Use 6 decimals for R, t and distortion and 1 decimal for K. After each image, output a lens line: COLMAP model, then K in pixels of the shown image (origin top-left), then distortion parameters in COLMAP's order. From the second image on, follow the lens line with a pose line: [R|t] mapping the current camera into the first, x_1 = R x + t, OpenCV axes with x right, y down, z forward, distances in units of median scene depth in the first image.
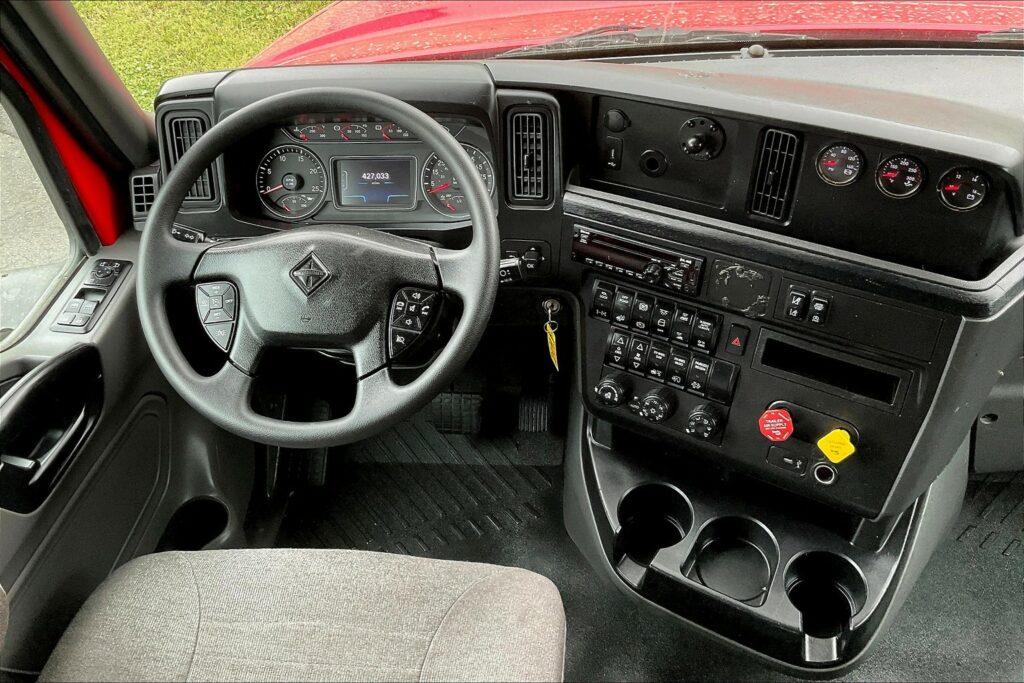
lens RADIAL K [[854.9, 0, 494.2], [0, 854.9, 296.8], [0, 0, 1]] dist [0.111716, -0.188473]
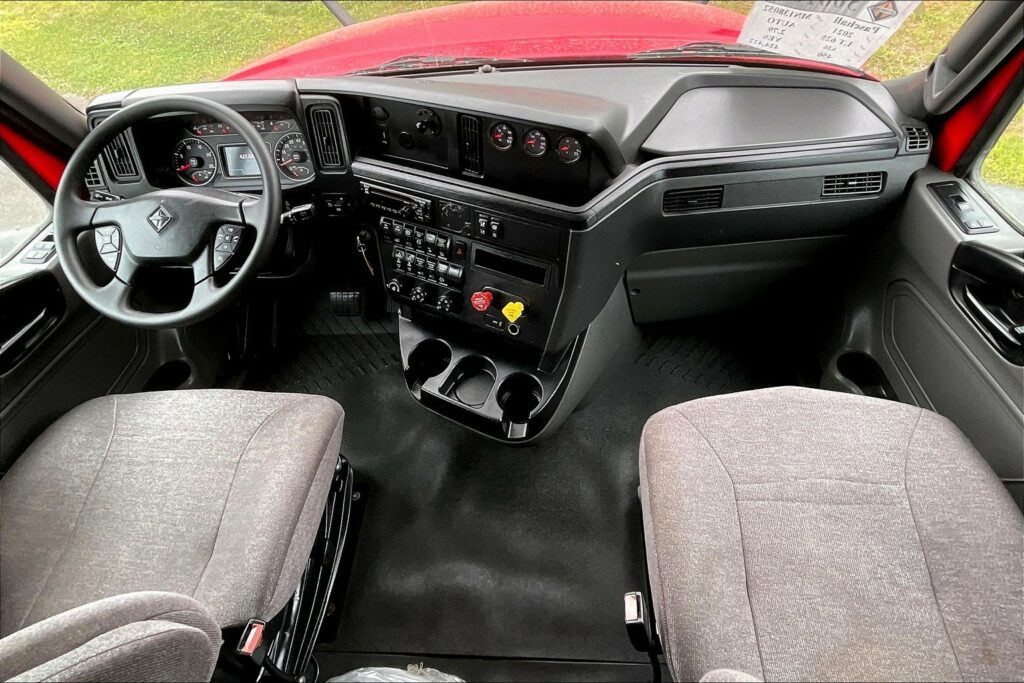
lens RADIAL K [[489.2, 0, 511.1], [0, 489.2, 286.0], [0, 0, 1]] dist [-0.004145, -0.000511]
pose [[0.998200, -0.043712, 0.041073, 0.326870], [0.039377, 0.994107, 0.101001, 0.026493], [-0.045246, -0.099202, 0.994038, 0.074455]]
